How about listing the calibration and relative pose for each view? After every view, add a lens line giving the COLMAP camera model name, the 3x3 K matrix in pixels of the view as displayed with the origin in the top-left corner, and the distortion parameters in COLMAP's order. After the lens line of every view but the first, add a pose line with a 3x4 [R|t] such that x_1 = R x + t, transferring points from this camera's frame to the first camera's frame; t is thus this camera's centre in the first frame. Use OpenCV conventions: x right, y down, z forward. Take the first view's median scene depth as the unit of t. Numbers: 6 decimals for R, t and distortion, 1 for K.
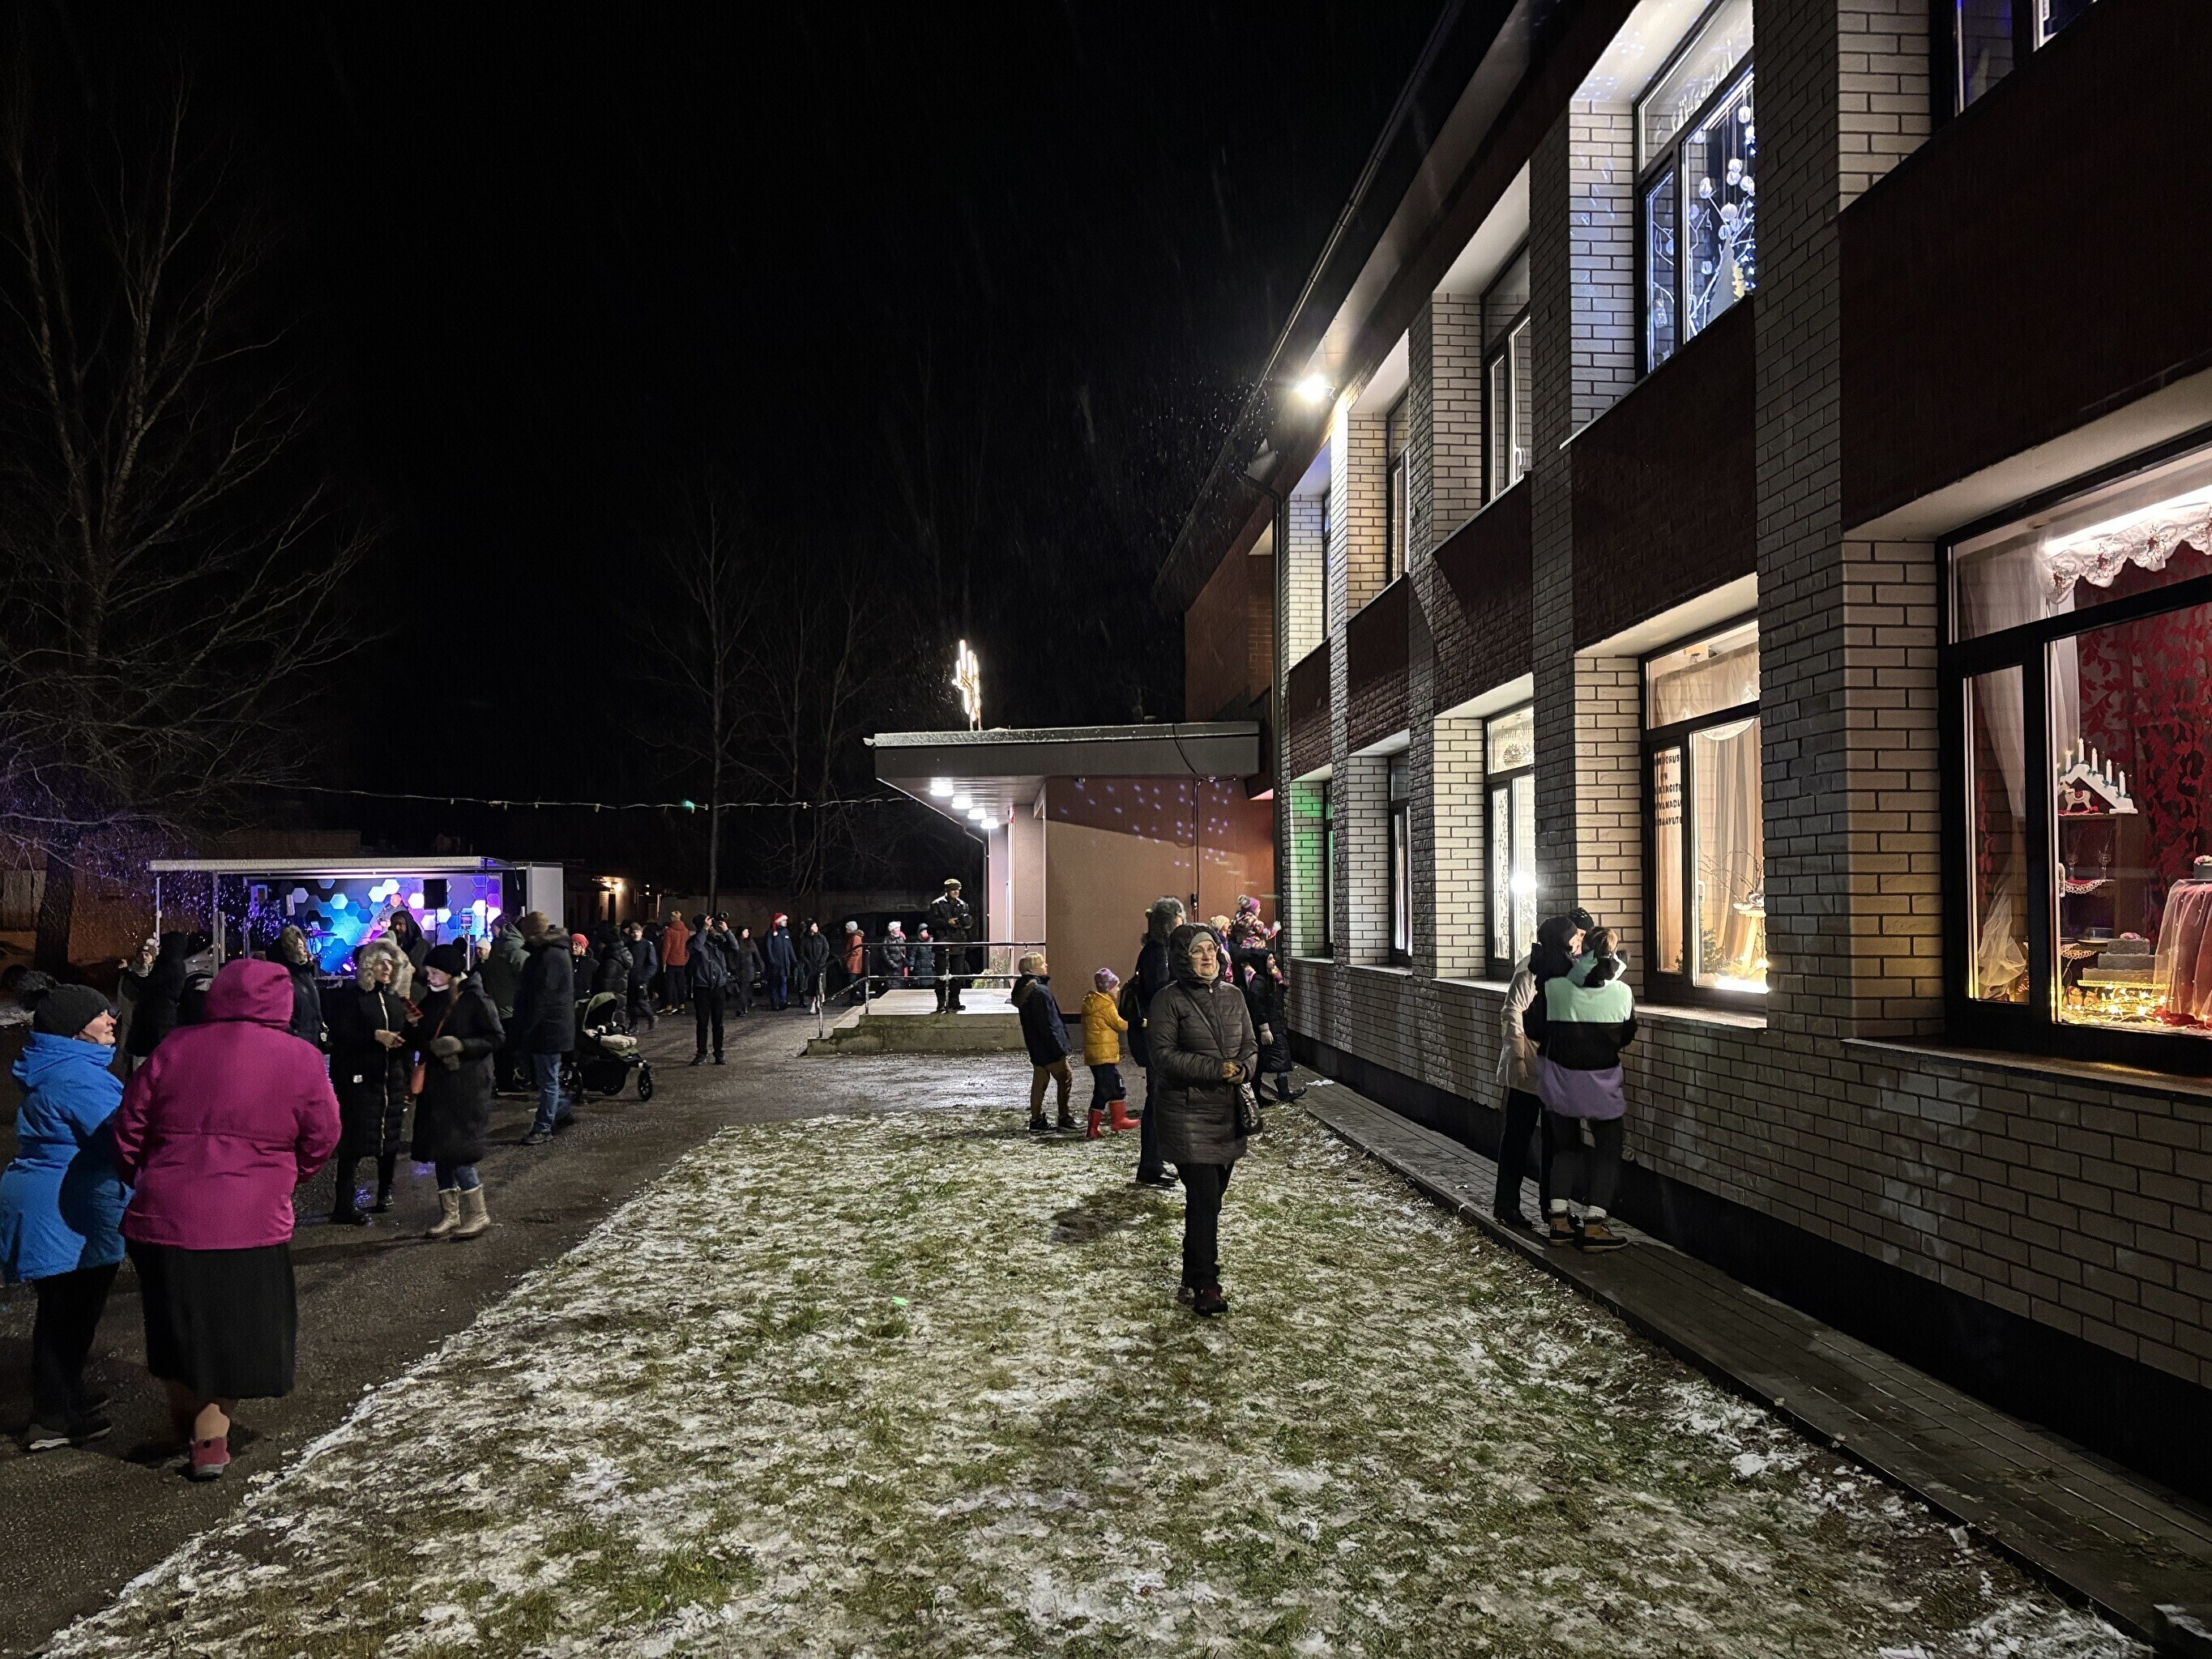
lens RADIAL K [[1669.2, 0, 1106.0], [0, 1669.2, 829.5], [0, 0, 1]] dist [0.046299, -0.001615]
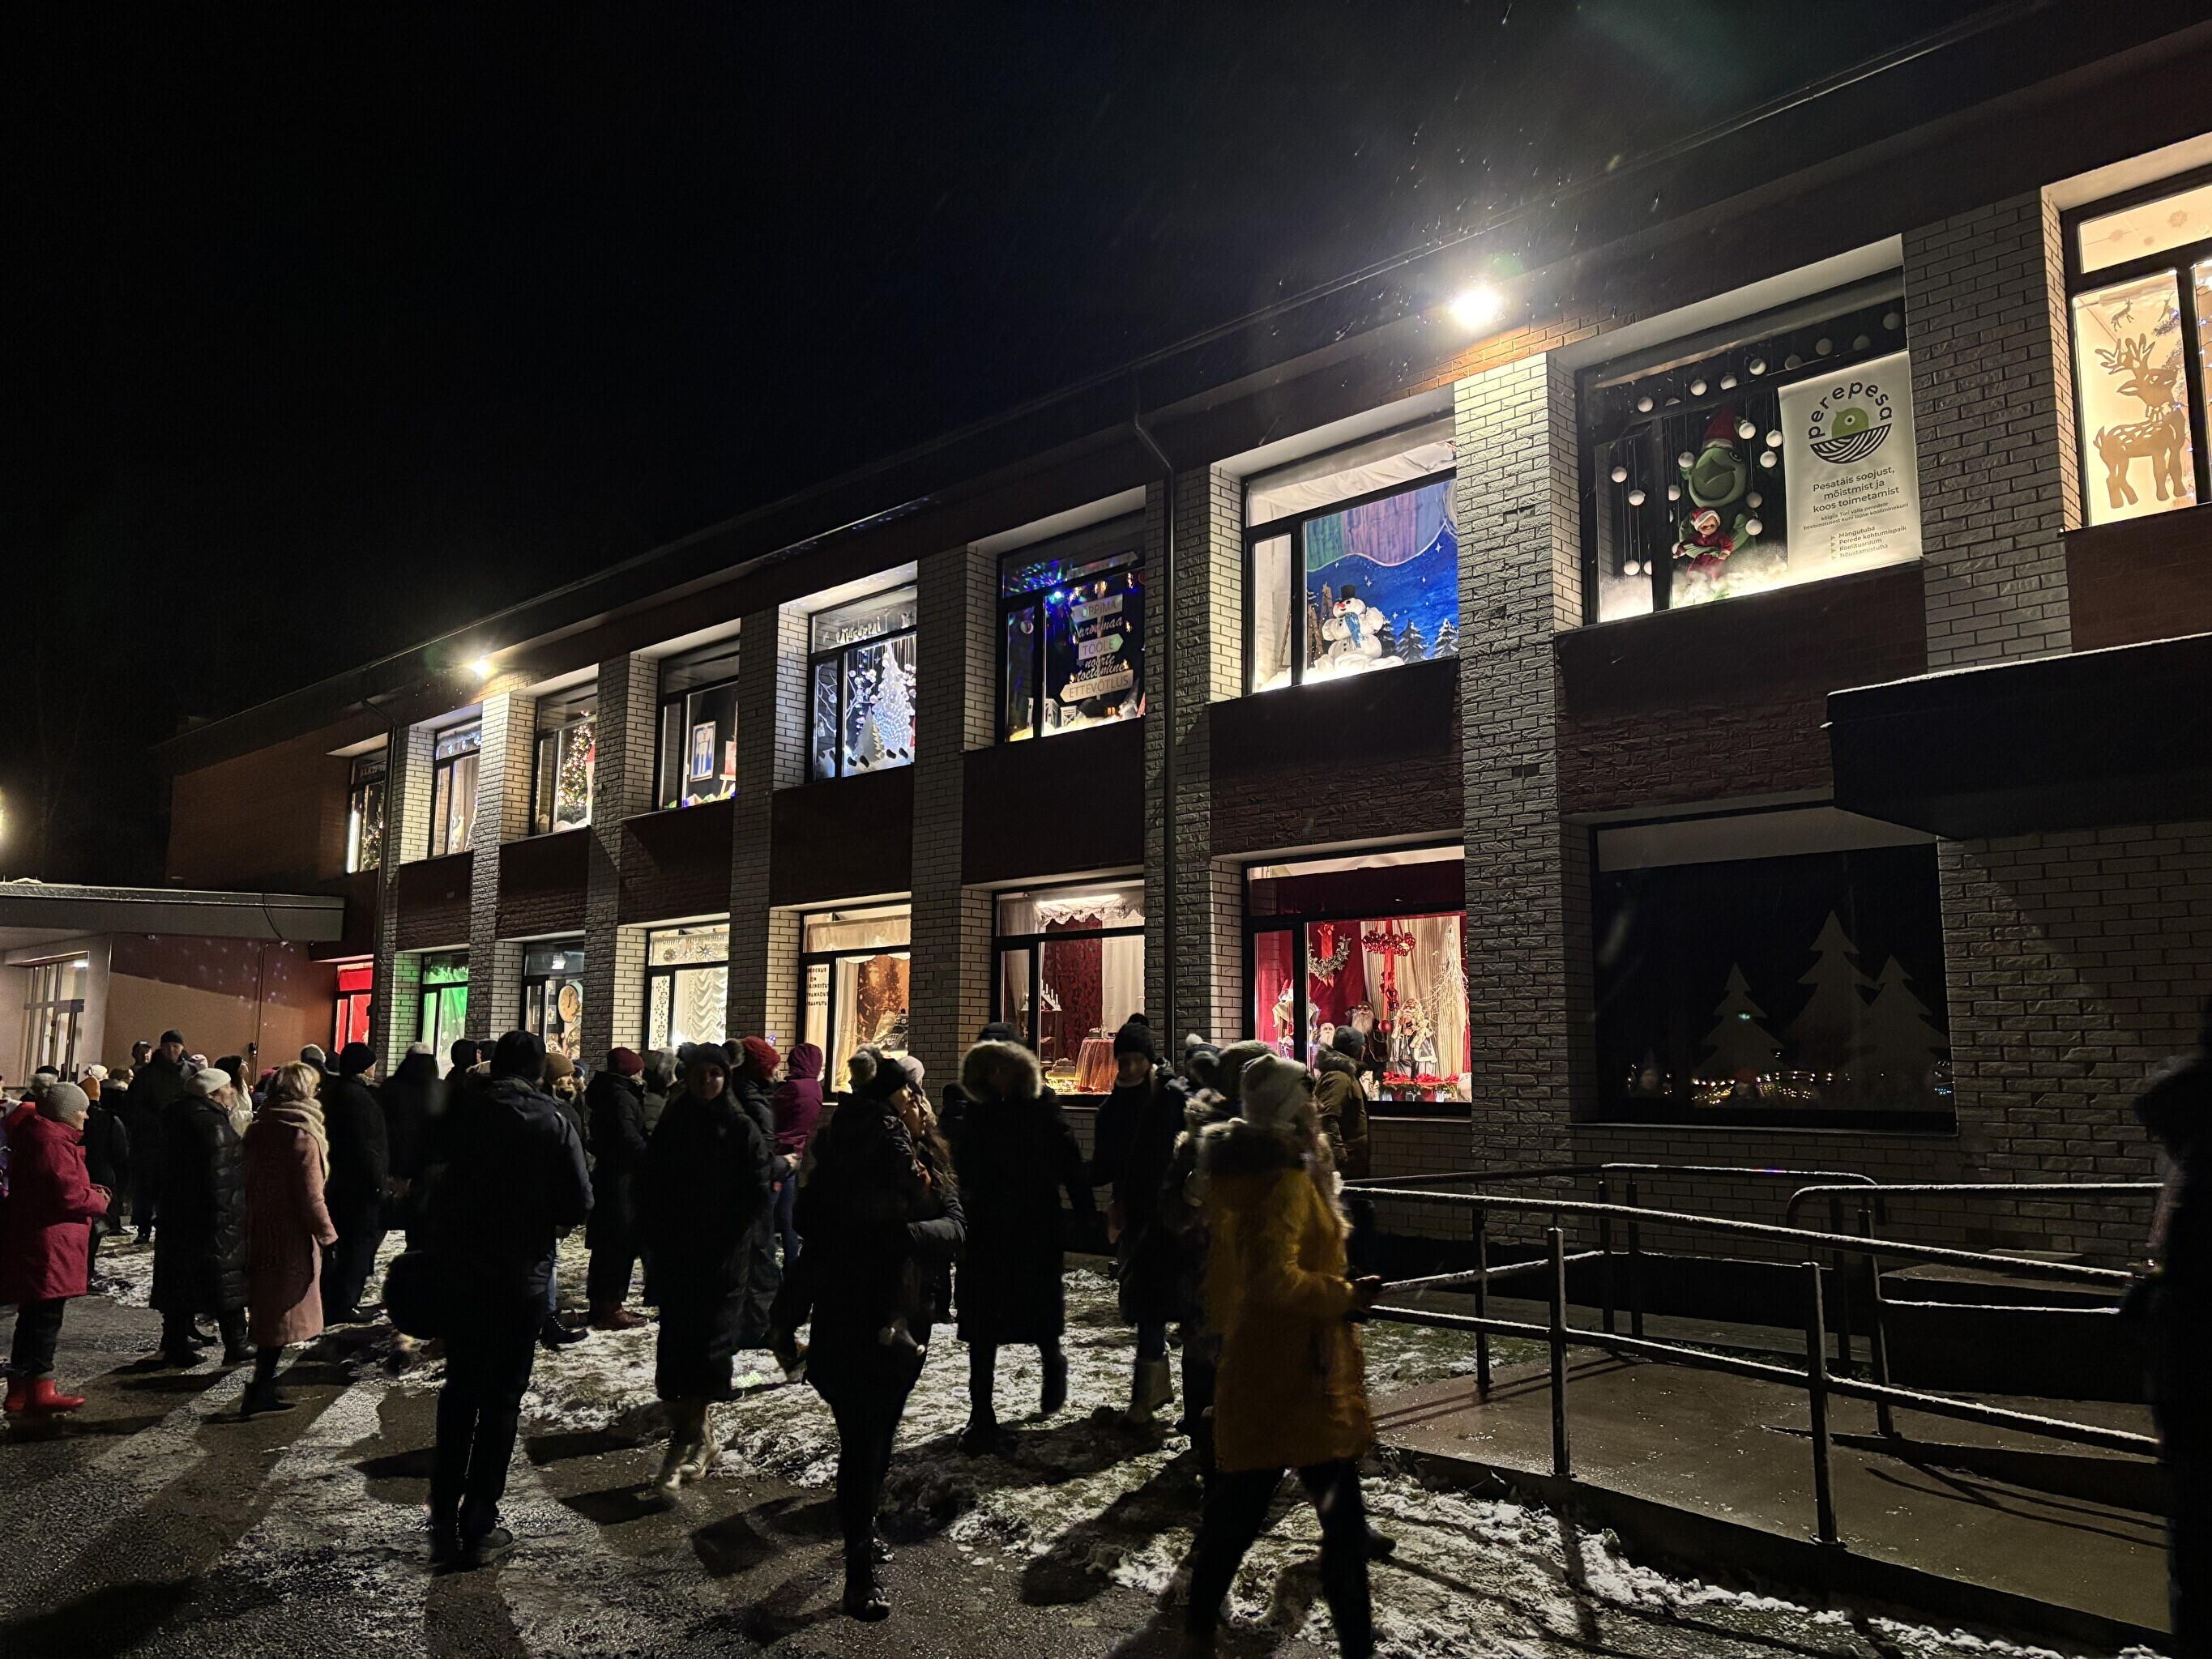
lens RADIAL K [[1684.6, 0, 1106.0], [0, 1684.6, 829.5], [0, 0, 1]] dist [-0.043386, -0.001177]
pose [[0.747777, 0.100774, 0.656258, -0.644006], [-0.036619, 0.993170, -0.110784, -0.001765], [-0.662940, 0.058810, 0.746359, -0.590951]]
